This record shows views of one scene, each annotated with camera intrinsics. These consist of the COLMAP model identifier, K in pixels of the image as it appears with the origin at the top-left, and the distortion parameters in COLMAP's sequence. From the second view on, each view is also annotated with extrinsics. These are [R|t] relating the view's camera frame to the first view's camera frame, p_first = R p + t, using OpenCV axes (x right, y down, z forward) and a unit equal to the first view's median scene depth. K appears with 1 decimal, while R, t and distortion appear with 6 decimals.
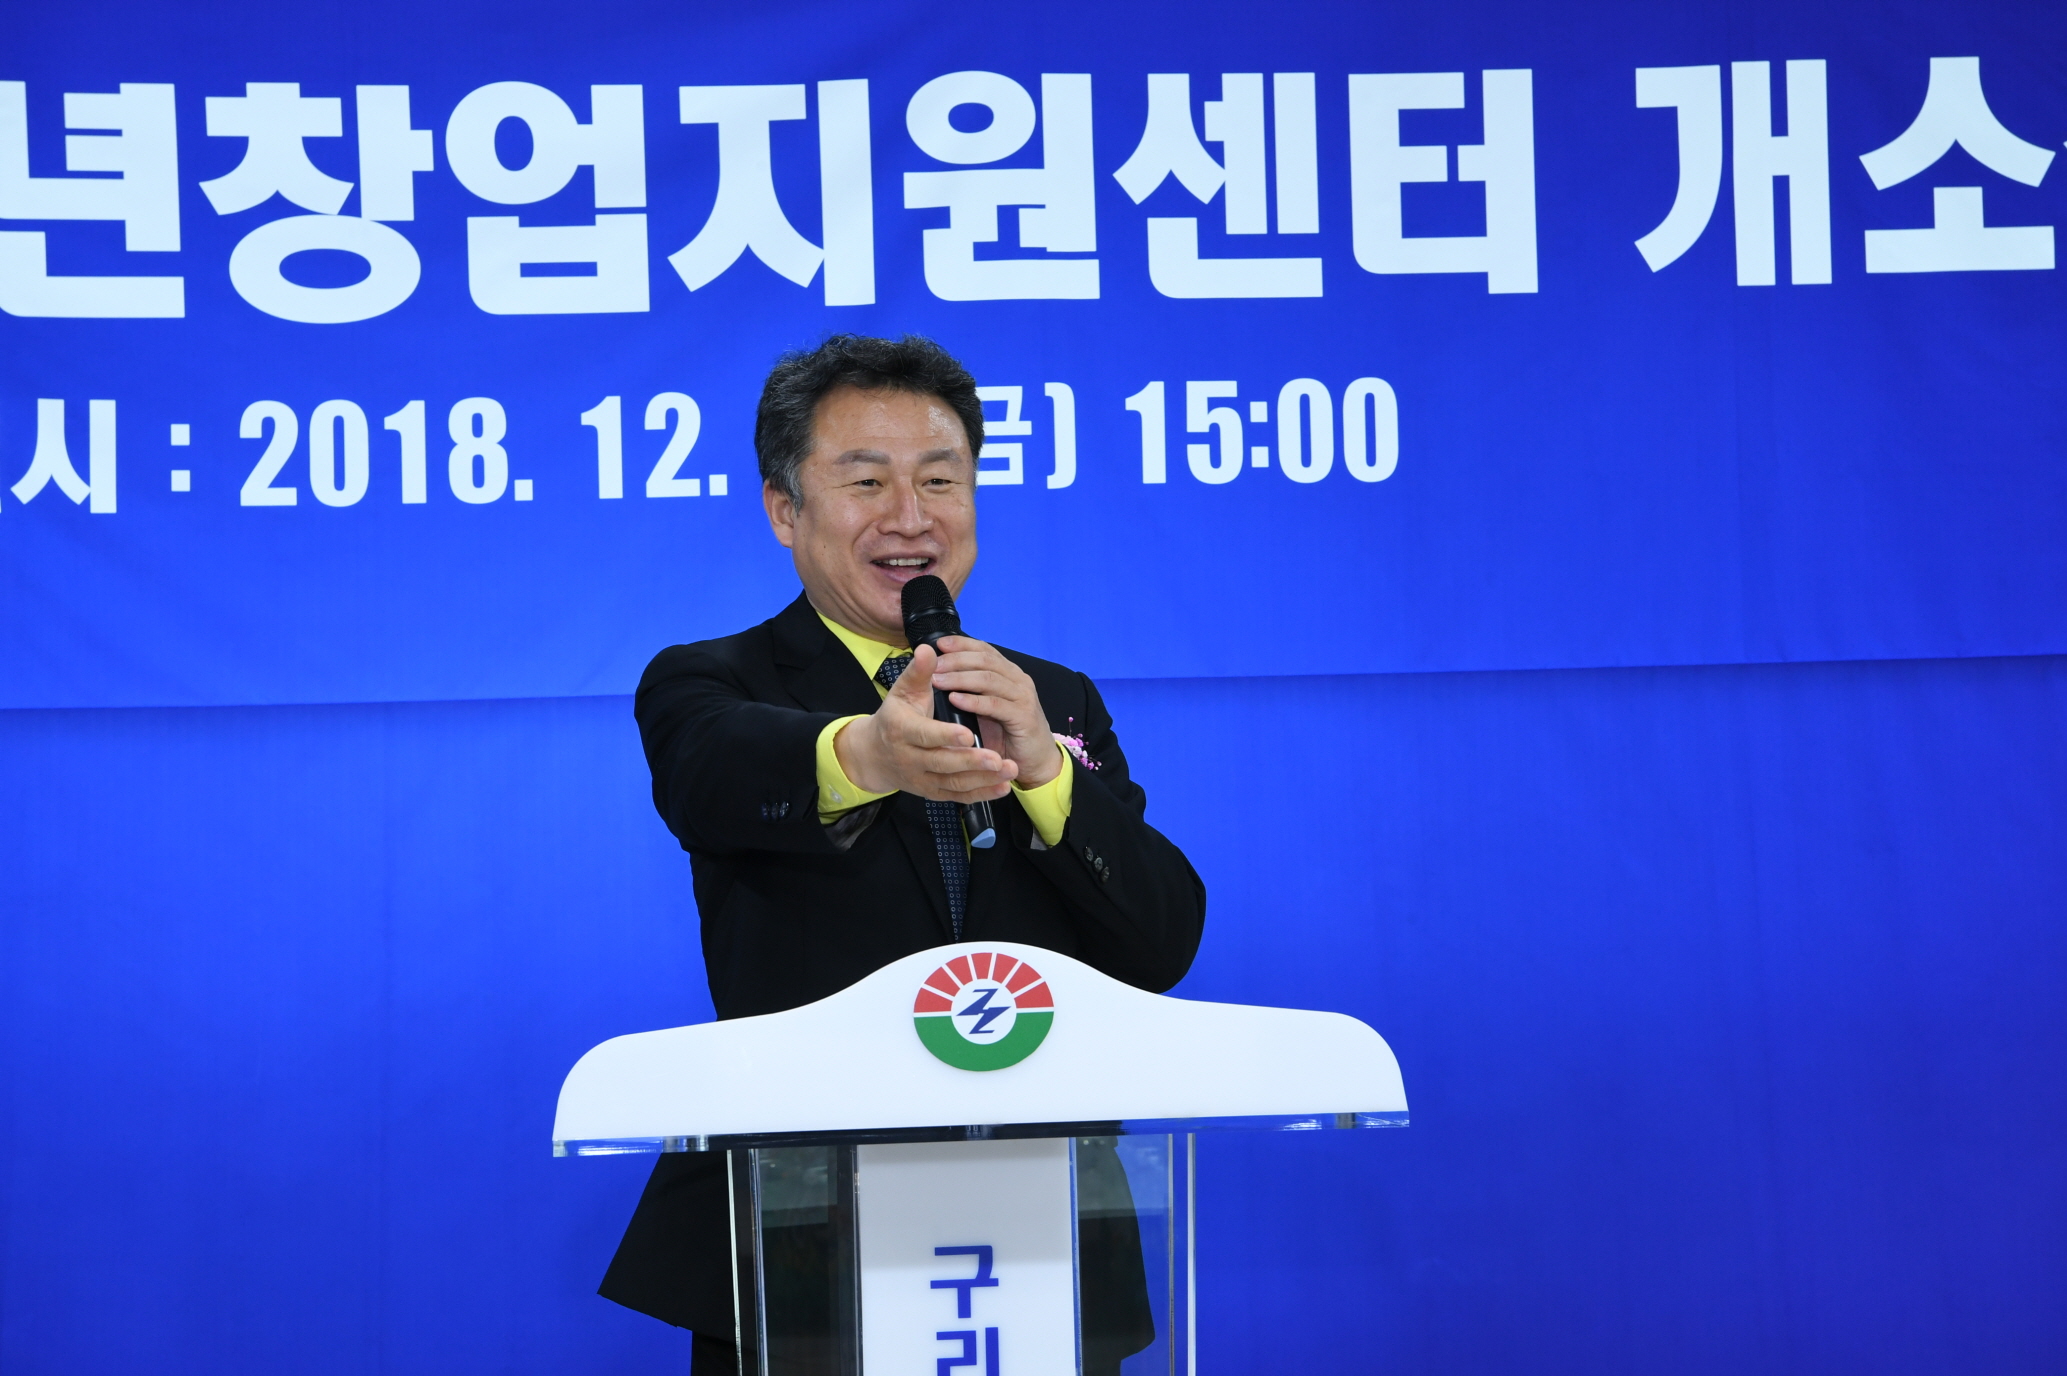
lens RADIAL K [[3915.4, 0, 1029.8], [0, 3915.4, 677.0], [0, 0, 1]] dist [0.315589, 0.000000]
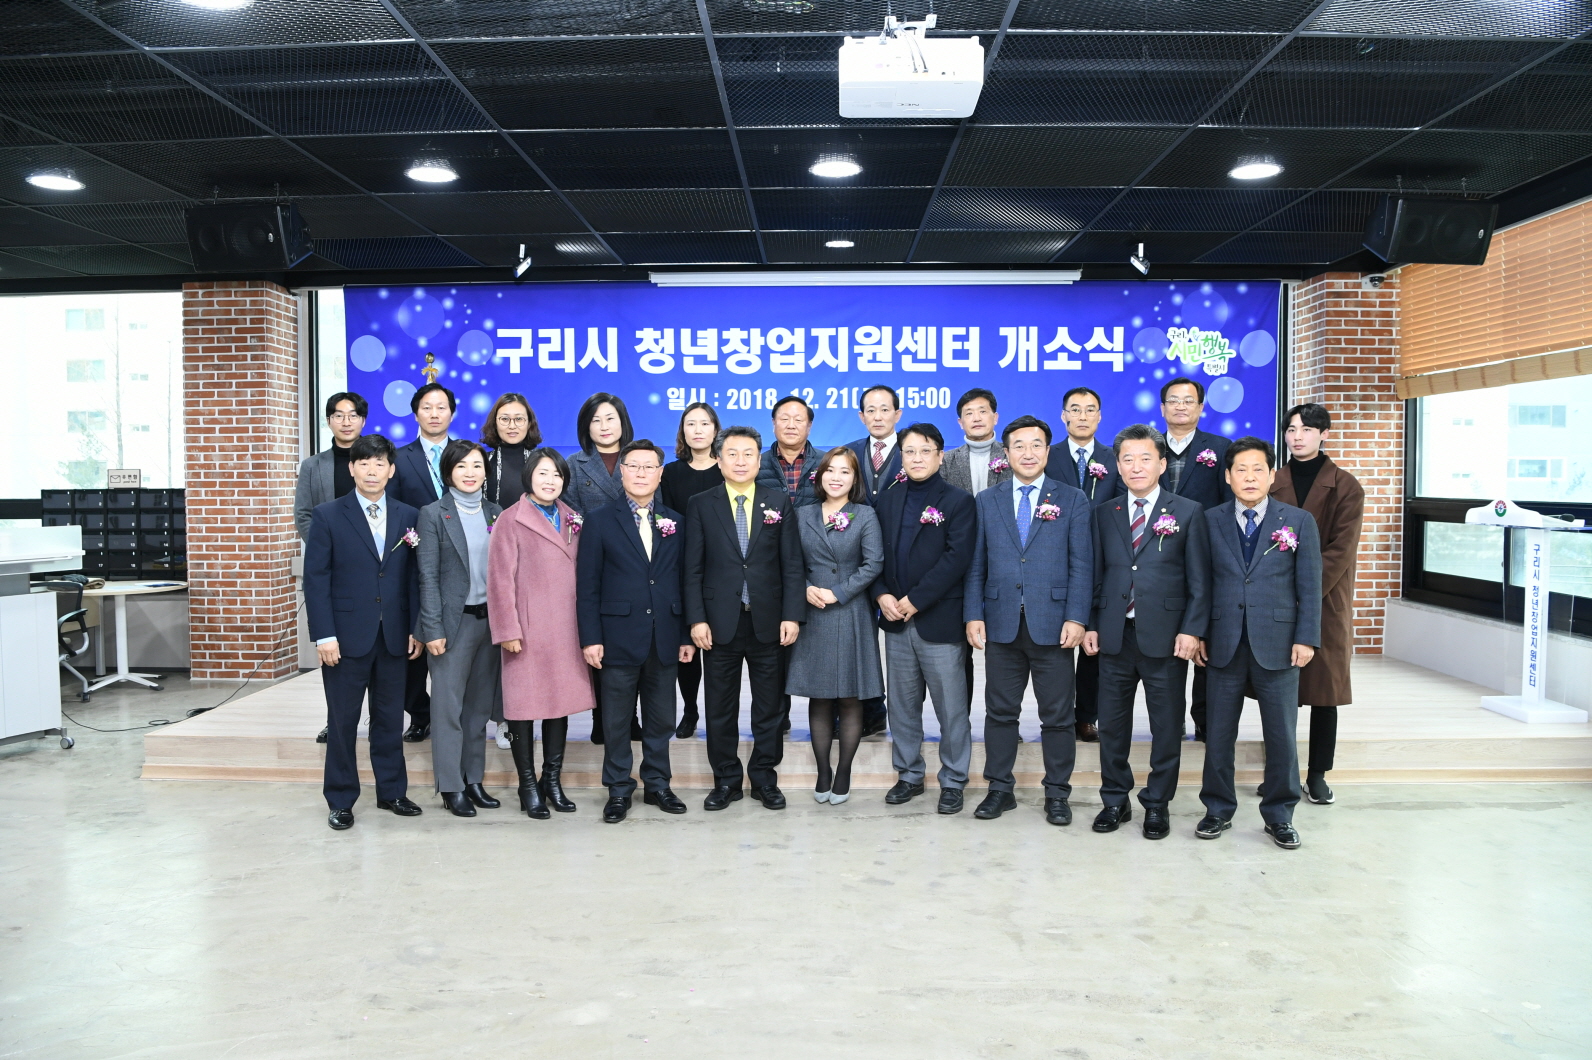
lens RADIAL K [[1096.5, 0, 793.6], [0, 1096.5, 528.6], [0, 0, 1]] dist [-0.074536, 0.016147]
pose [[0.992577, 0.035566, -0.116299, 0.063744], [-0.023068, 0.993982, 0.107091, -0.042029], [0.119408, -0.103614, 0.987424, -0.441585]]
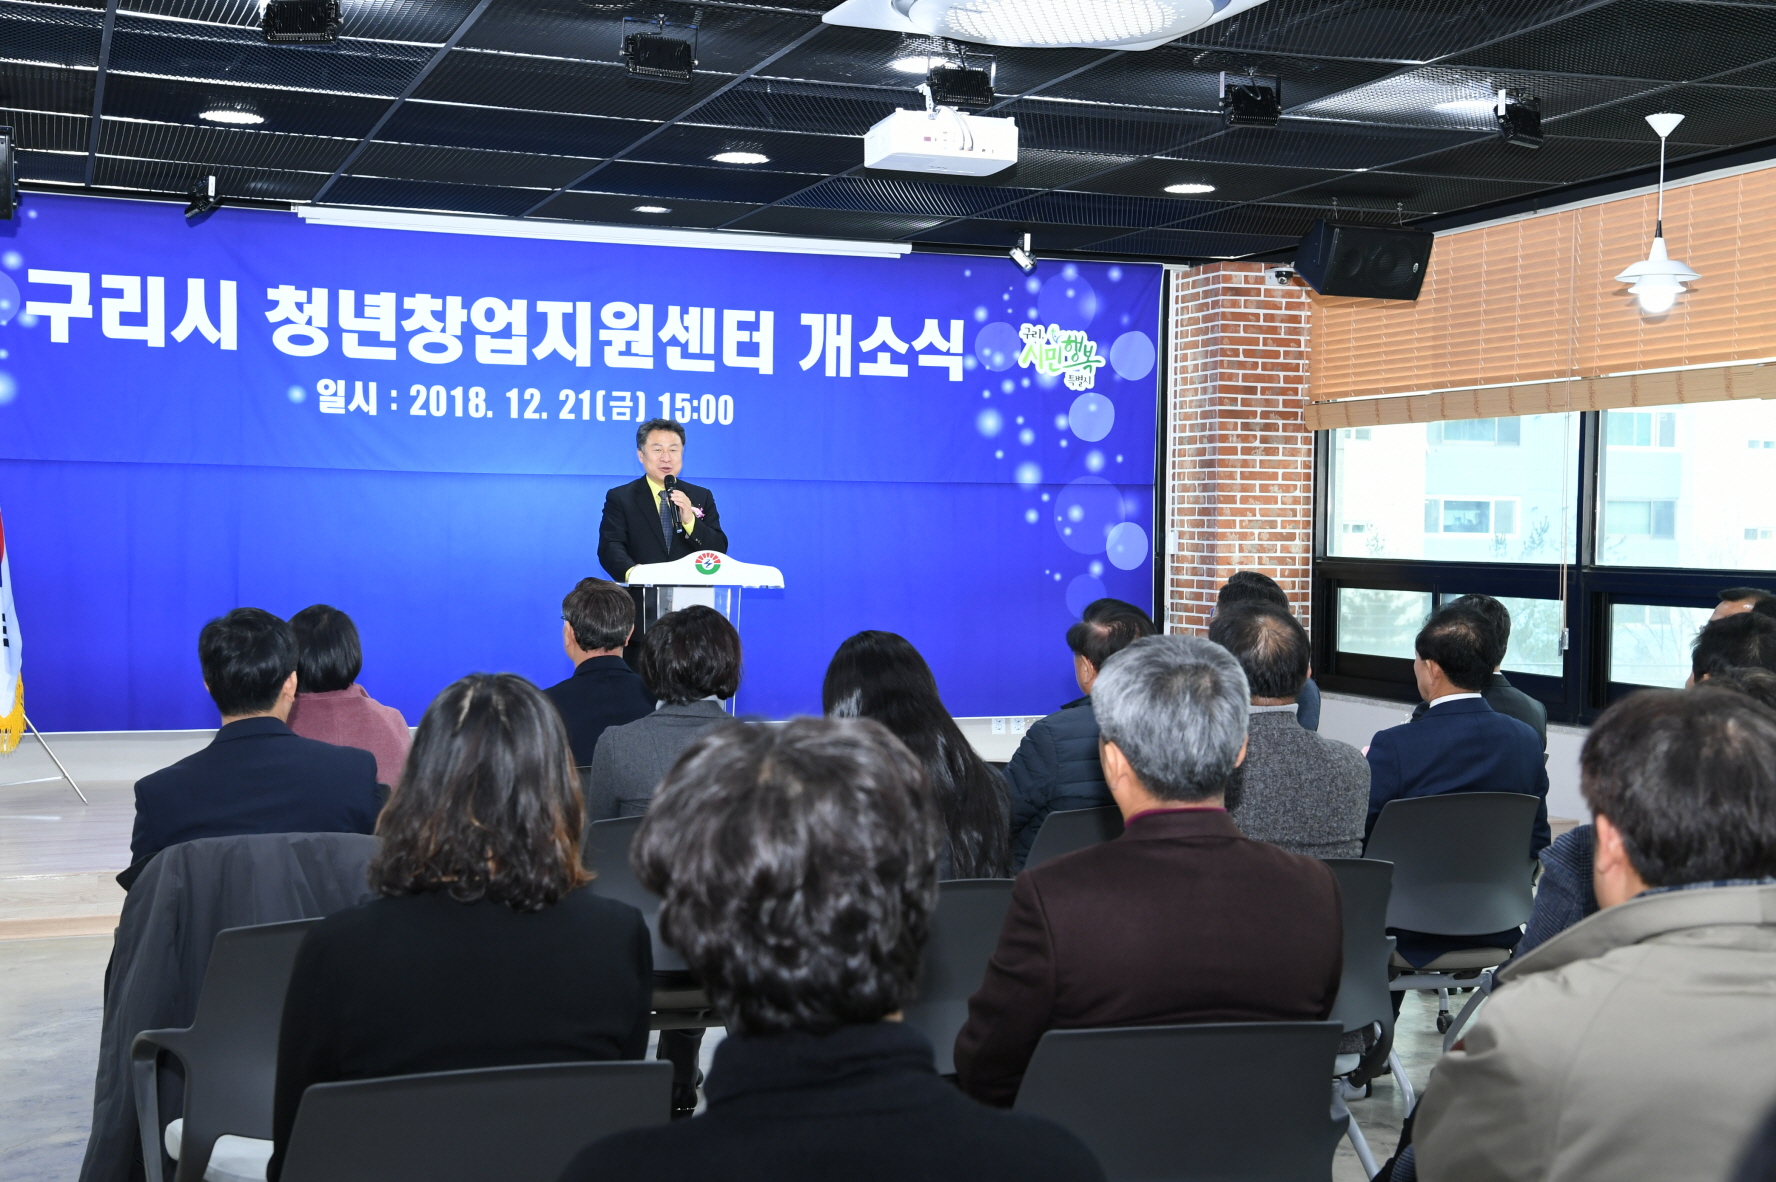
lens RADIAL K [[2334.1, 0, 883.8], [0, 2334.1, 586.2], [0, 0, 1]] dist [0.154837, 0.000000]
pose [[0.968566, 0.040290, 0.245472, -0.292671], [-0.060141, 0.995450, 0.073913, -0.069726], [-0.241377, -0.086353, 0.966582, -1.116660]]
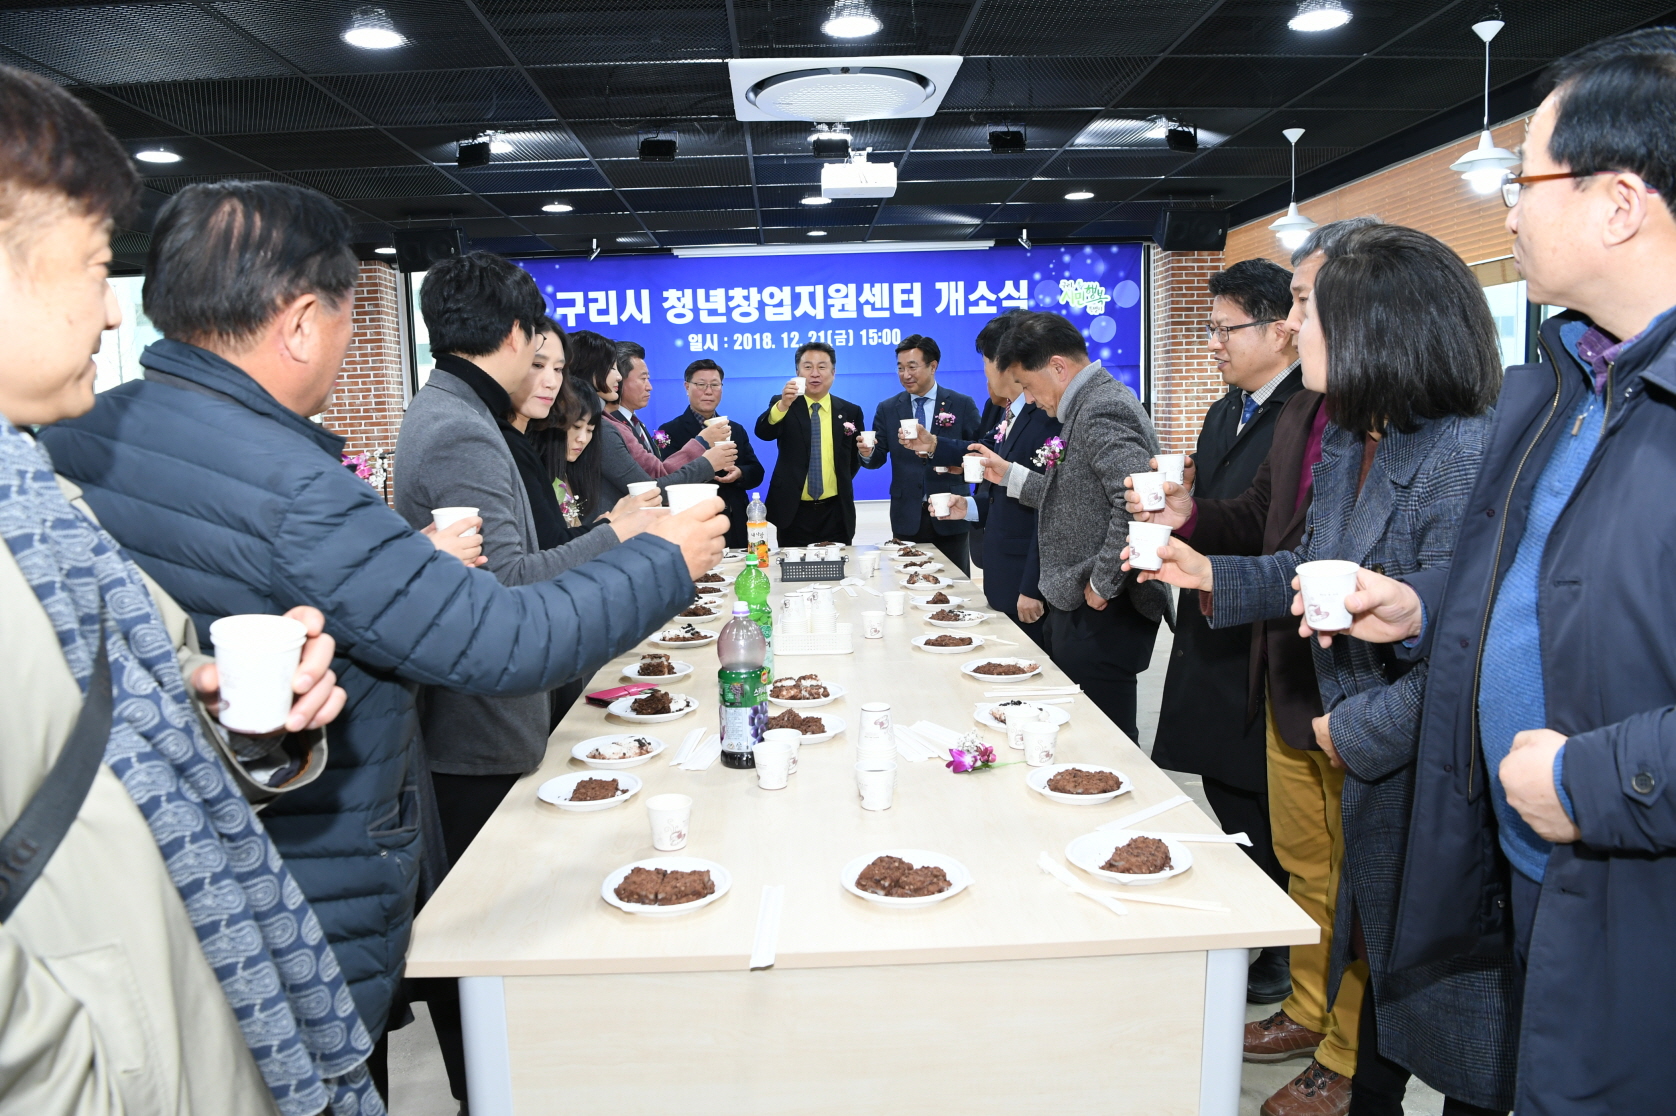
lens RADIAL K [[1154.4, 0, 836.4], [0, 1154.4, 561.6], [0, 0, 1]] dist [-0.074536, 0.016147]
pose [[0.998631, 0.008668, -0.051582, 0.090110], [0.001459, 0.981174, 0.193122, -0.066176], [0.052285, -0.192933, 0.979818, -1.051726]]
